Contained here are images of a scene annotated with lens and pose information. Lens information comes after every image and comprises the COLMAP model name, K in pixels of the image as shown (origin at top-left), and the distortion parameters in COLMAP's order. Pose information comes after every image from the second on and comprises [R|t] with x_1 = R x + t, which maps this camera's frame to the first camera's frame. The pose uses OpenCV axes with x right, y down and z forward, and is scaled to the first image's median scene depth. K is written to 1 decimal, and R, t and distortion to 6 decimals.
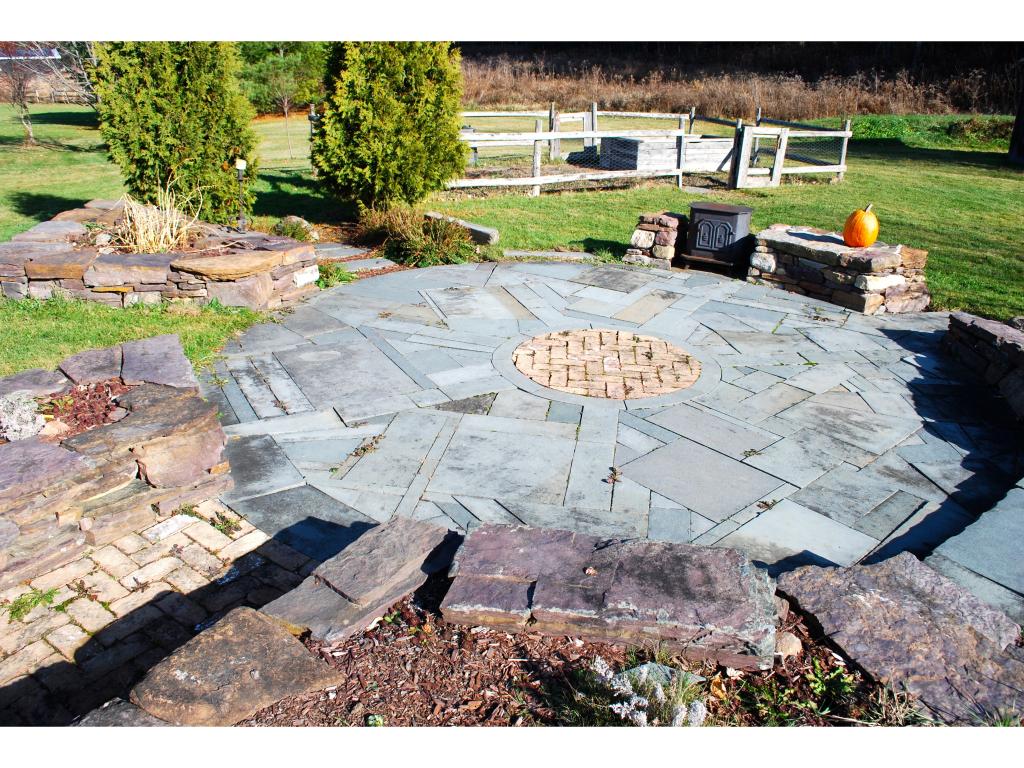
lens RADIAL K [[805.6, 0, 518.1], [0, 805.6, 388.3], [0, 0, 1]] dist [-0.084886, 0.009538]
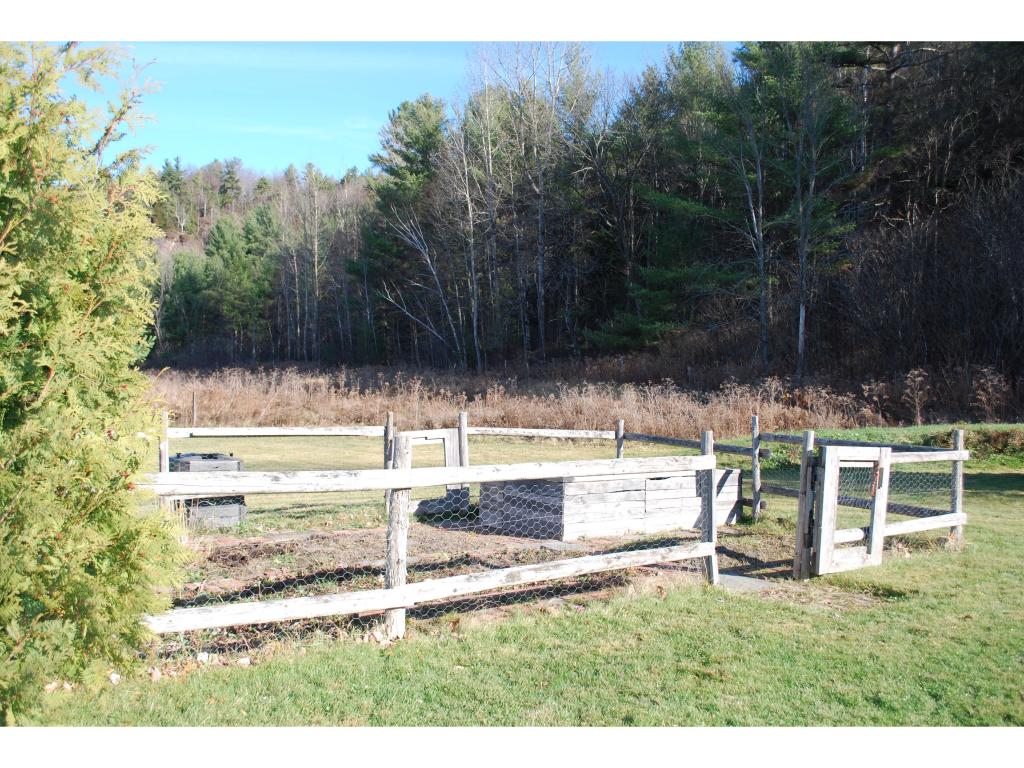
lens RADIAL K [[930.2, 0, 511.4], [0, 930.2, 382.3], [0, 0, 1]] dist [-0.060150, 0.000000]
pose [[0.976428, 0.008056, 0.215694, -0.027724], [0.075617, 0.923205, -0.376795, -0.277605], [-0.202165, 0.384223, 0.900834, 0.850387]]
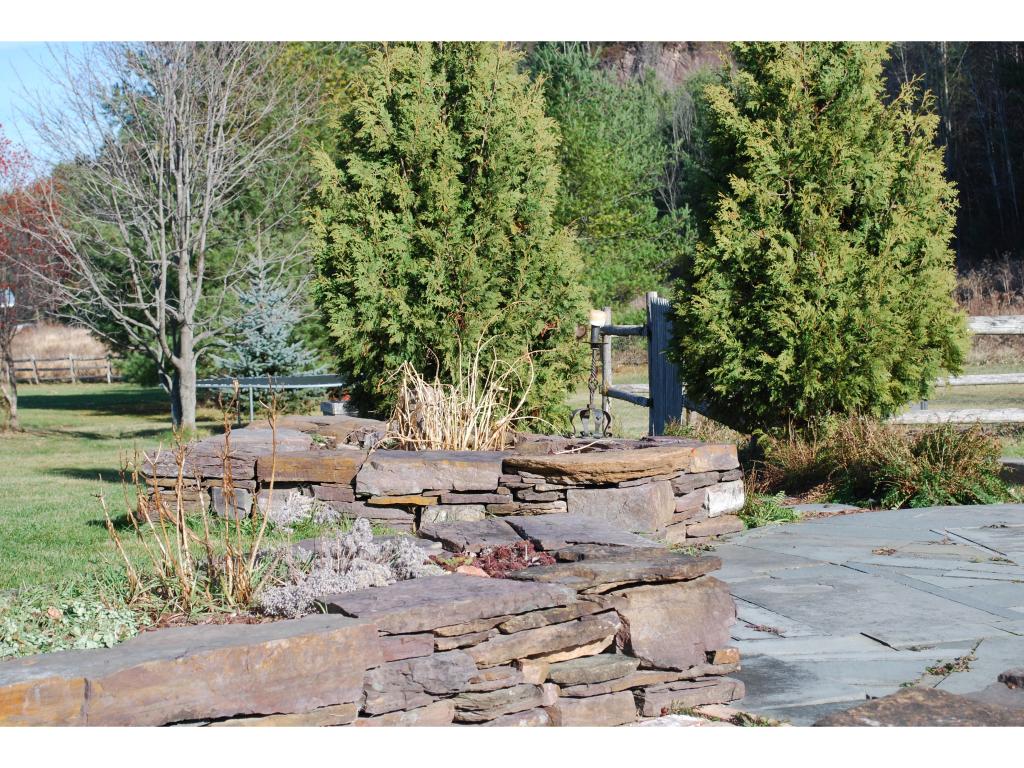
lens RADIAL K [[1871.0, 0, 507.5], [0, 1871.0, 387.4], [0, 0, 1]] dist [0.018117, 0.000000]
pose [[0.975151, -0.033236, -0.219035, -0.105889], [-0.042877, 0.941677, -0.333774, 0.184688], [0.217354, 0.334872, 0.916852, -0.190600]]
